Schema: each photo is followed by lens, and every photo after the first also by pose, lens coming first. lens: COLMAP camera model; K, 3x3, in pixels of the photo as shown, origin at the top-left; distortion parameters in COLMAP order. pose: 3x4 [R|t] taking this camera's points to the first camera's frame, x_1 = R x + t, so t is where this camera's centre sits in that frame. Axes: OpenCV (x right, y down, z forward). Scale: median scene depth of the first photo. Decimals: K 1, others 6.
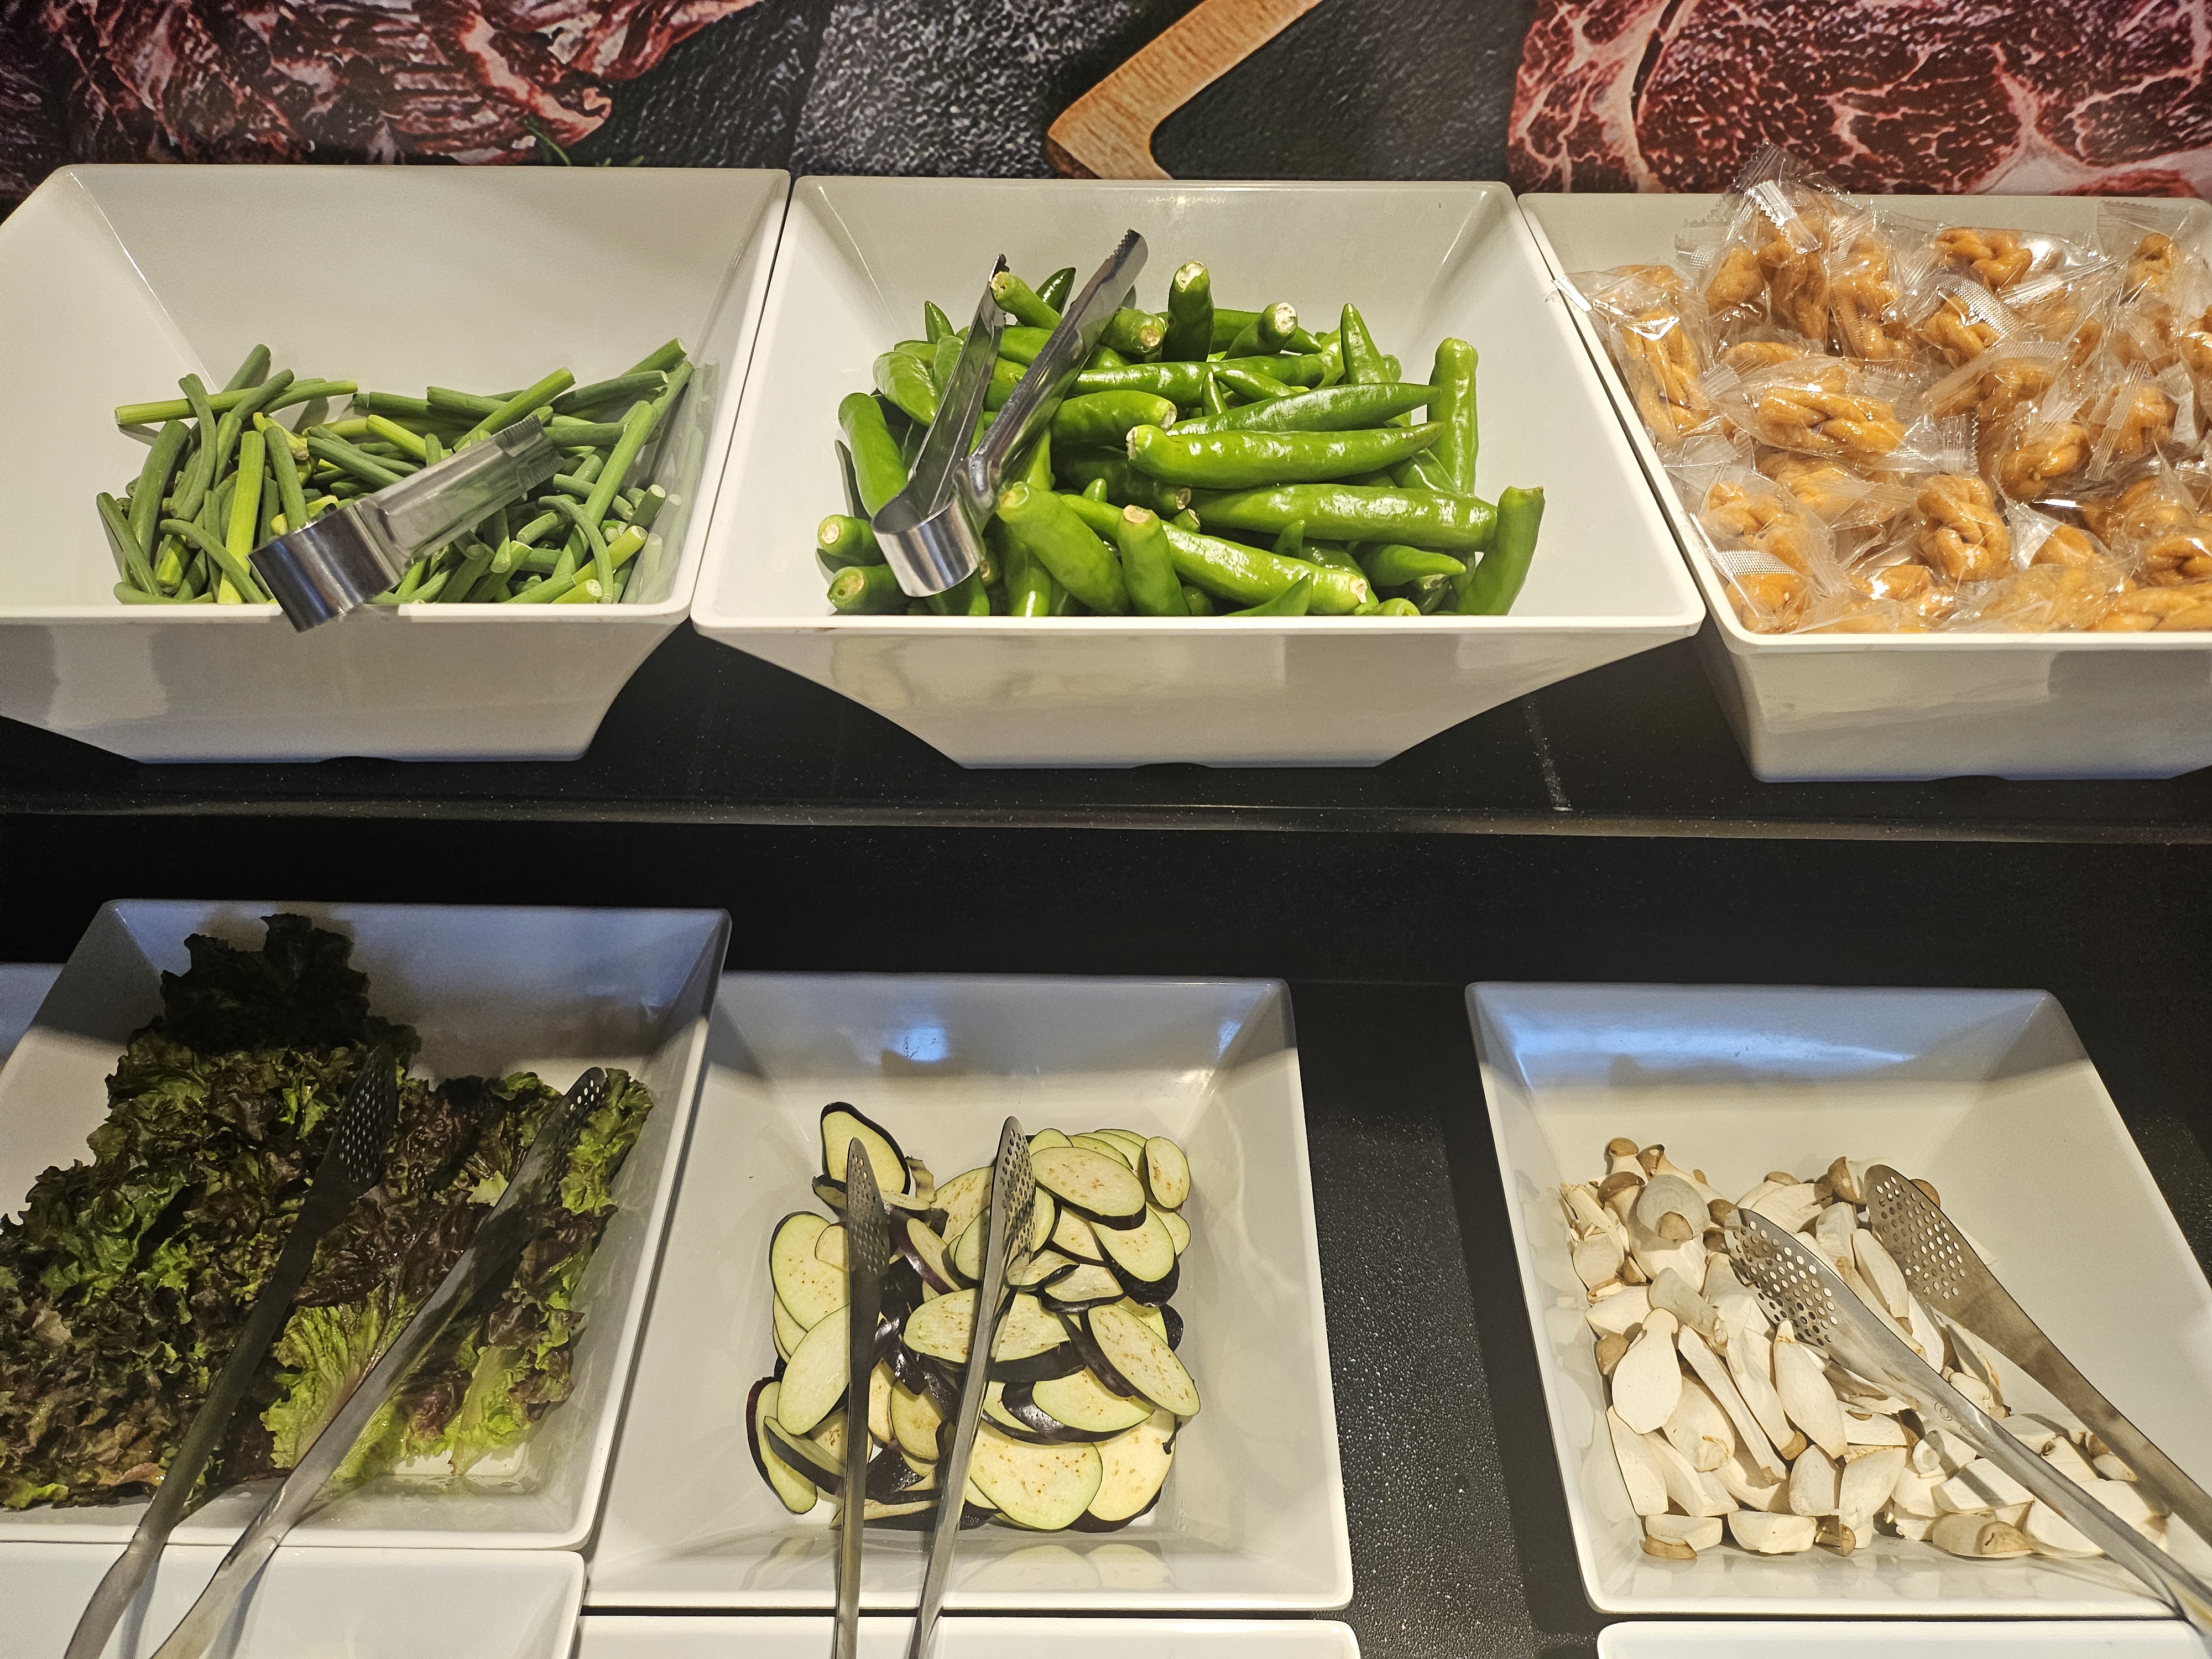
lens RADIAL K [[1556.1, 0, 1106.0], [0, 1556.1, 829.5], [0, 0, 1]] dist [0.051207, -0.059080]
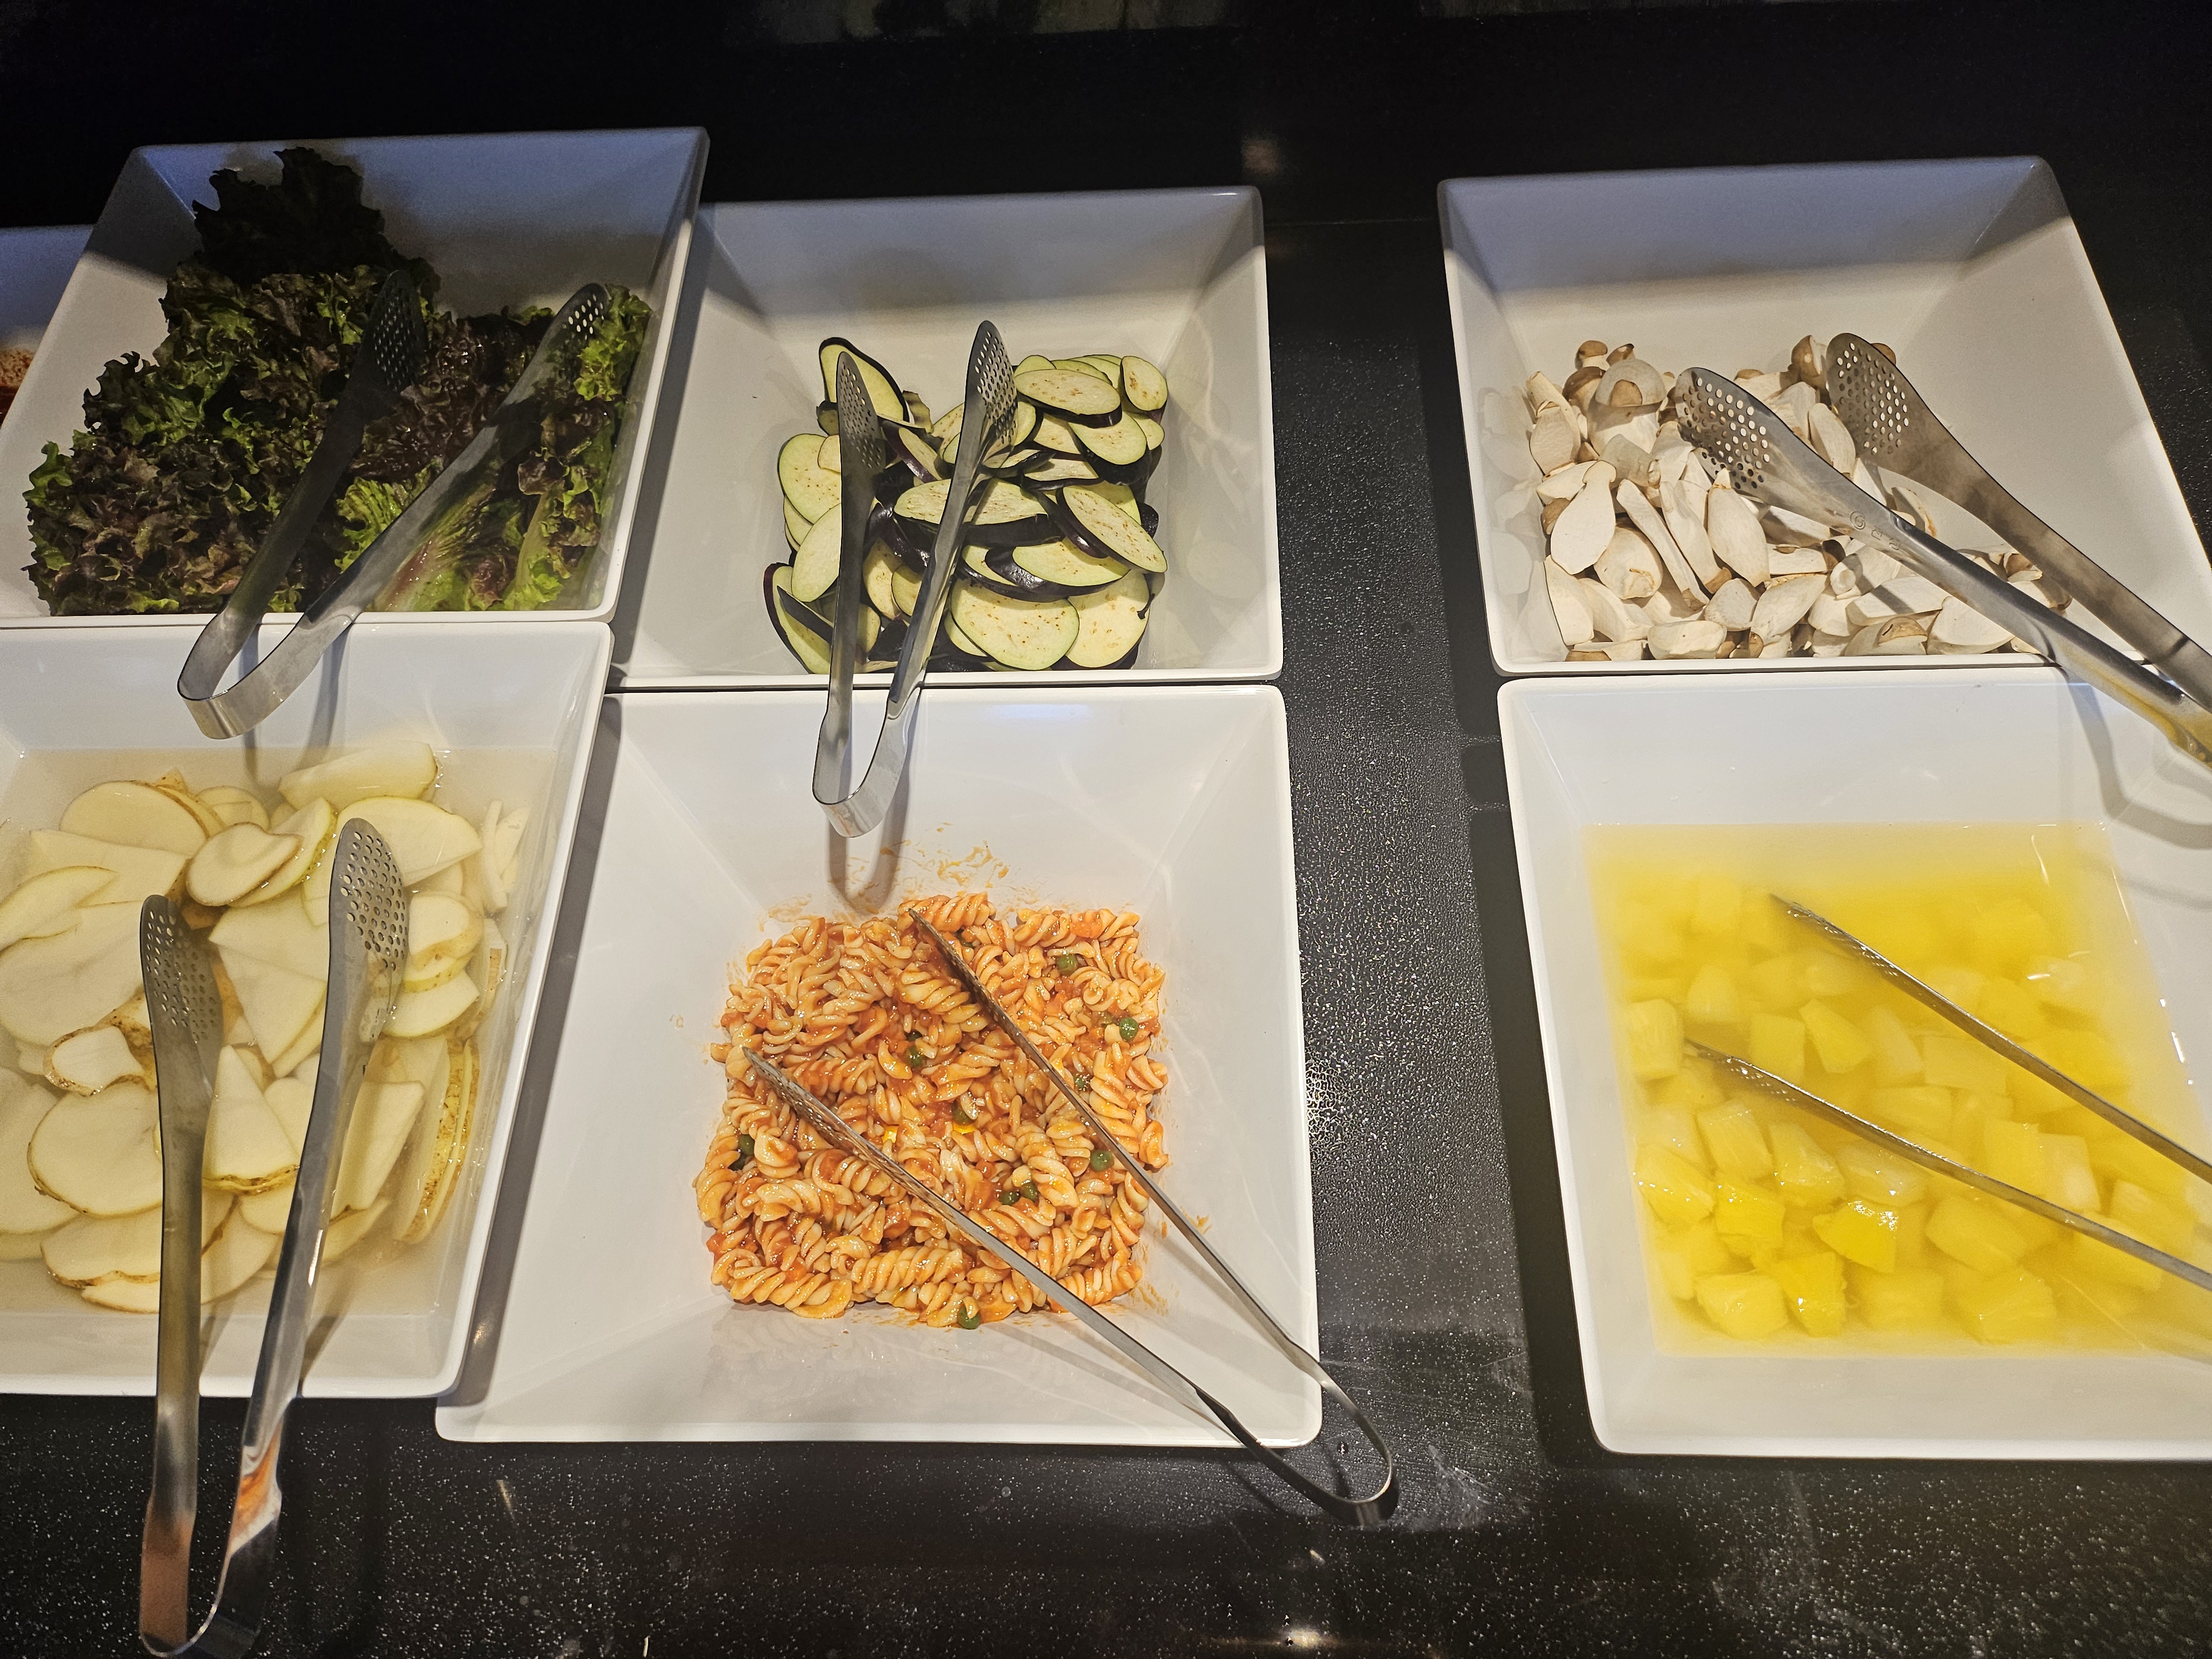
lens RADIAL K [[1563.3, 0, 1106.0], [0, 1563.3, 829.5], [0, 0, 1]] dist [0.062100, -0.072295]
pose [[0.996659, -0.022306, -0.078573, 0.098891], [0.042195, 0.964289, 0.261471, 0.253660], [0.069934, -0.263913, 0.962008, -0.111126]]
